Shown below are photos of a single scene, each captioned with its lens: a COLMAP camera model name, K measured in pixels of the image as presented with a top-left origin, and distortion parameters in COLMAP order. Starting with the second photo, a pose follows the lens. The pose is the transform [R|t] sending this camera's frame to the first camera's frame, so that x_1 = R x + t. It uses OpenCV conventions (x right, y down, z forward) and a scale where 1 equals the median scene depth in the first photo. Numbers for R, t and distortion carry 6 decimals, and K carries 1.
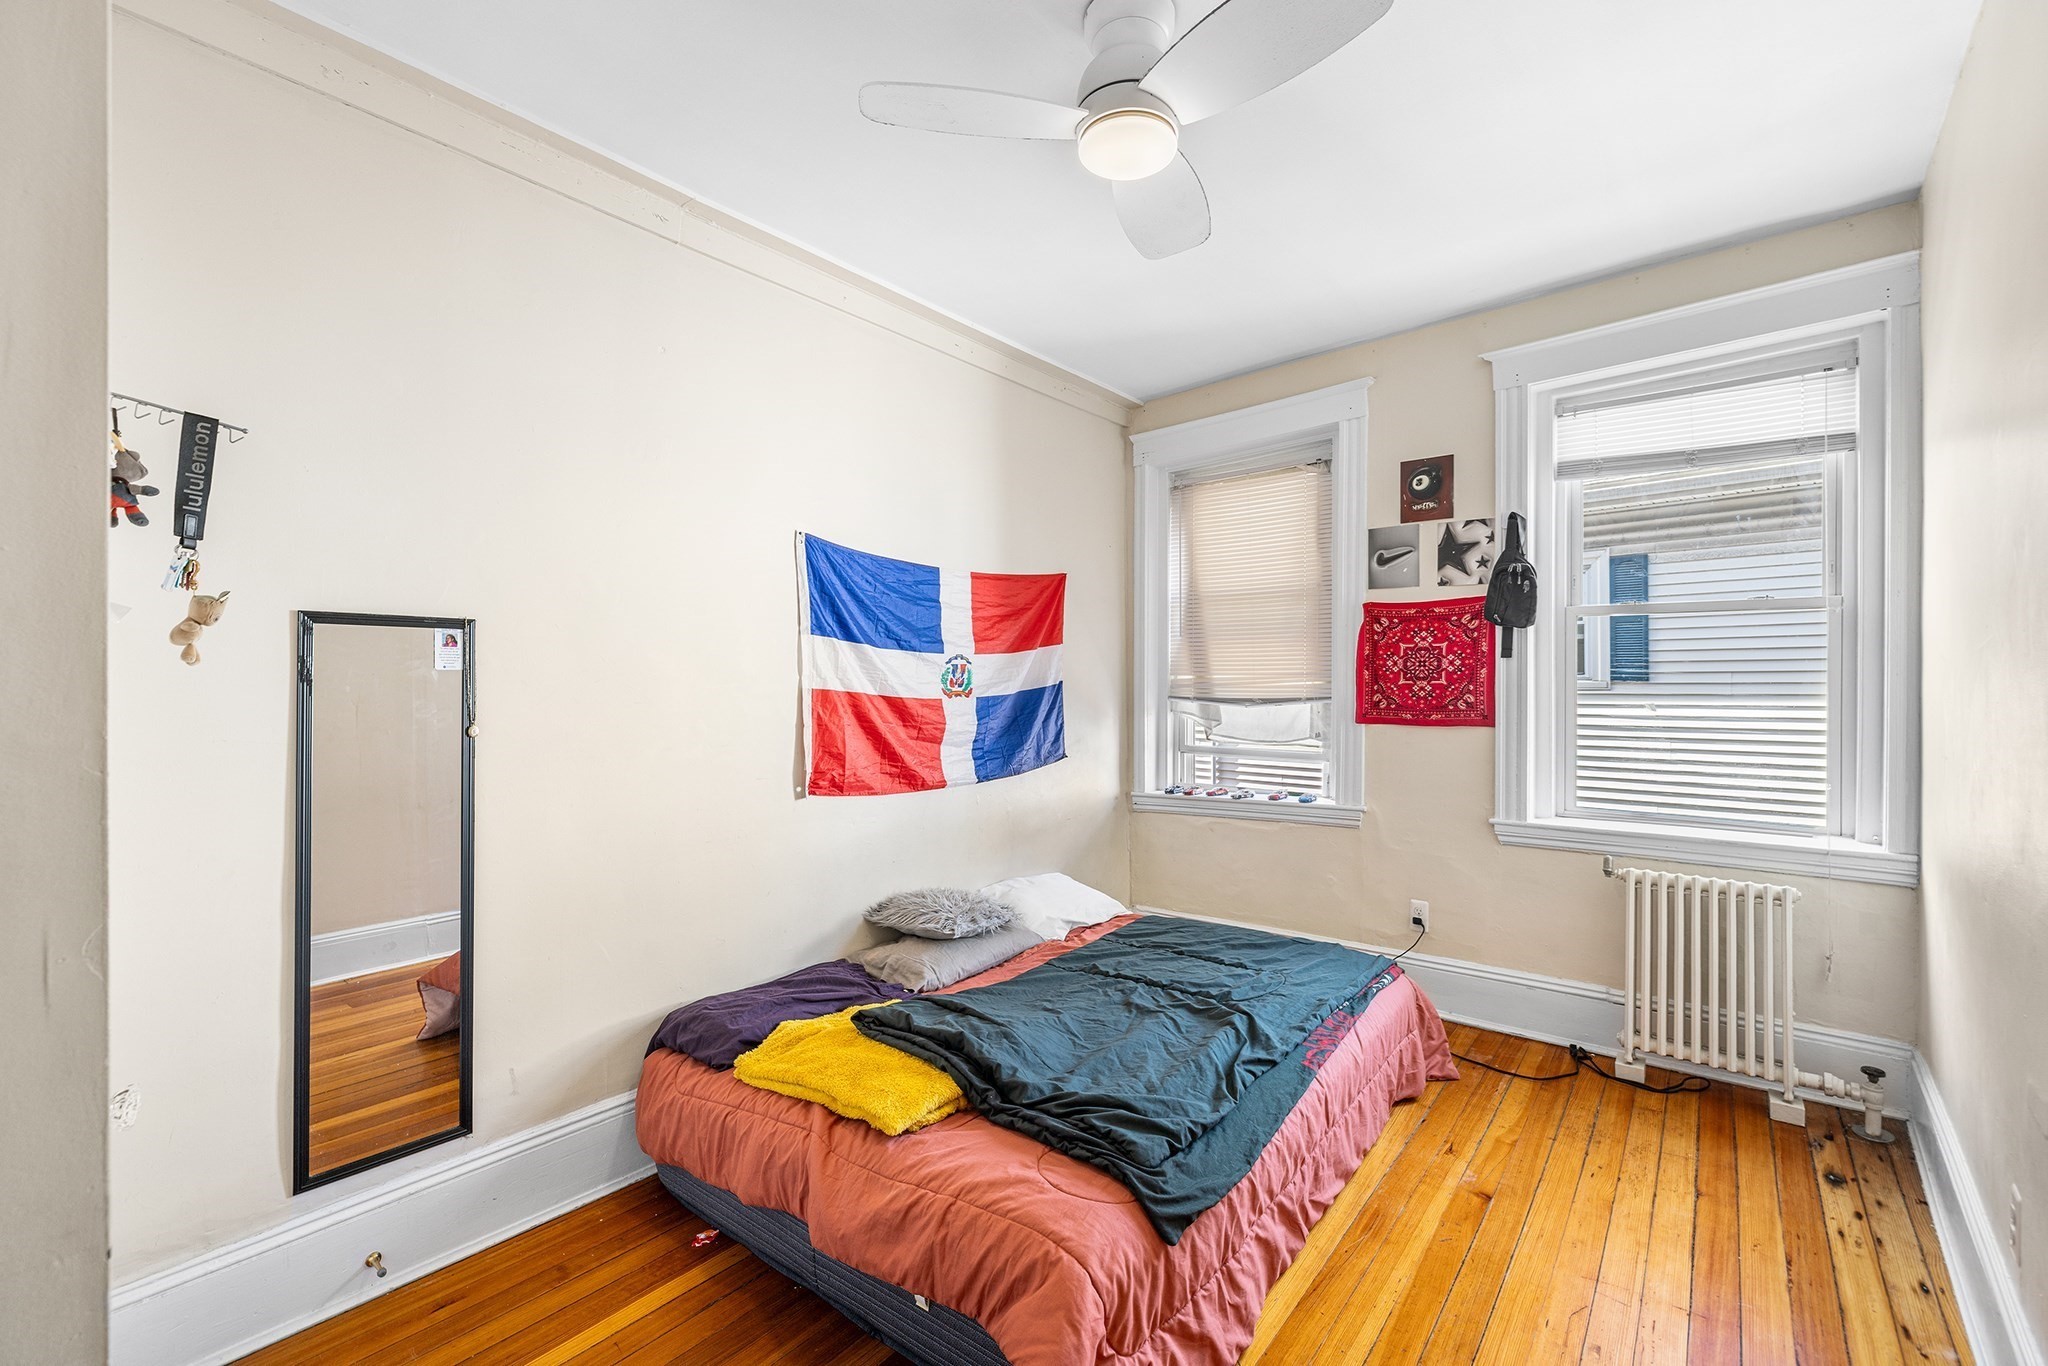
lens RADIAL K [[867.4, 0, 1024.7], [0, 867.4, 689.0], [0, 0, 1]] dist [0.000079, 0.000041]
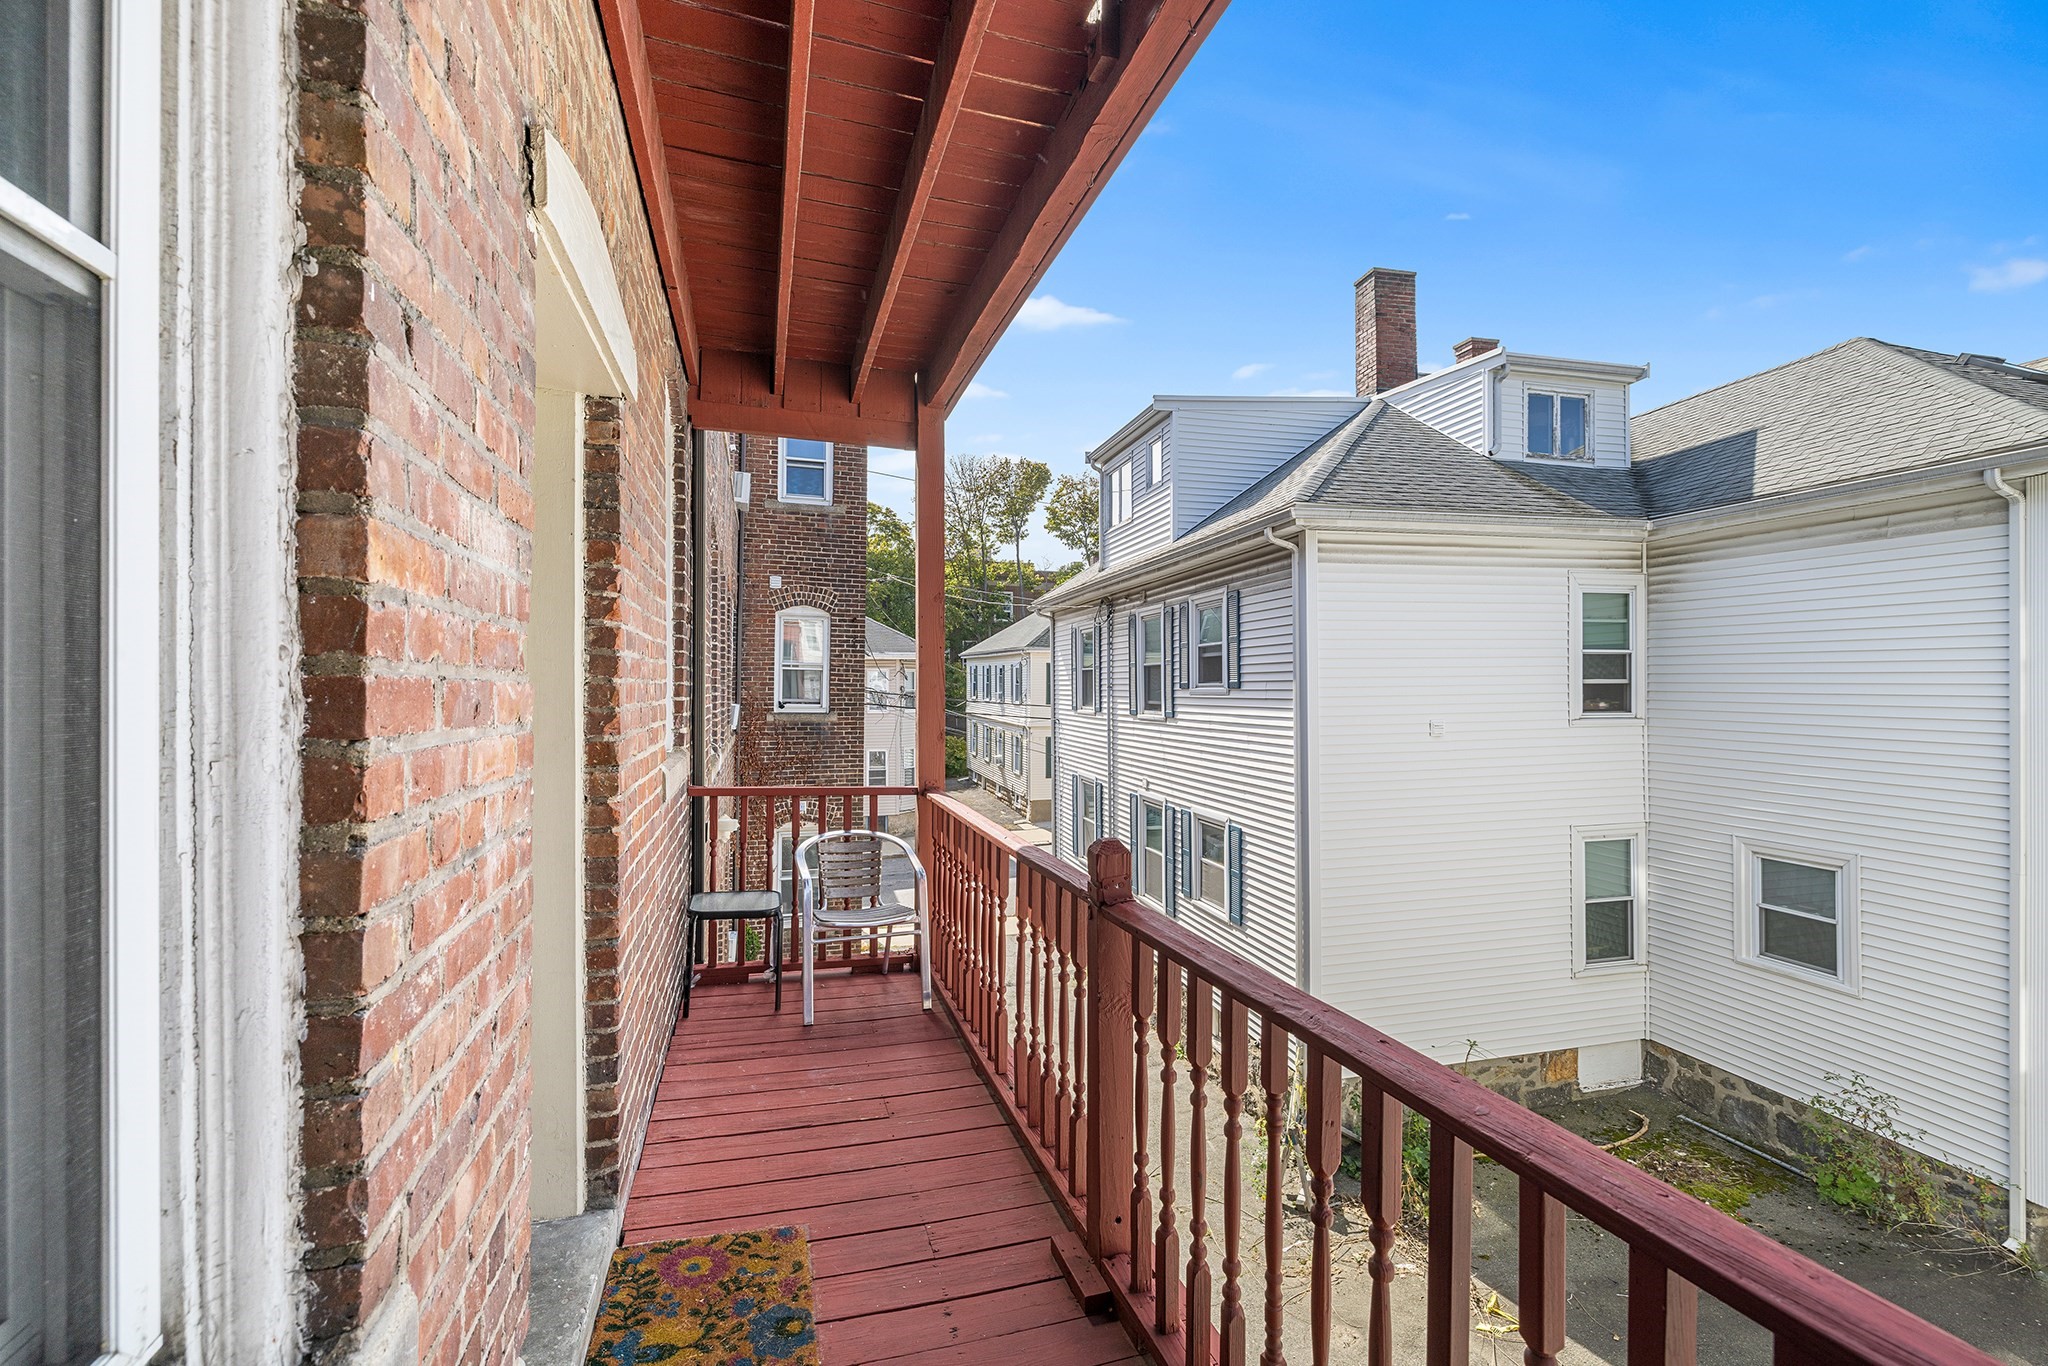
lens RADIAL K [[867.4, 0, 1018.2], [0, 867.4, 684.8], [0, 0, 1]] dist [0.000079, 0.000041]
pose [[0.820945, 0.001899, -0.571005, 1.200847], [-0.001998, 0.999998, 0.000453, -0.014049], [0.571004, 0.000769, 0.820947, -0.253083]]
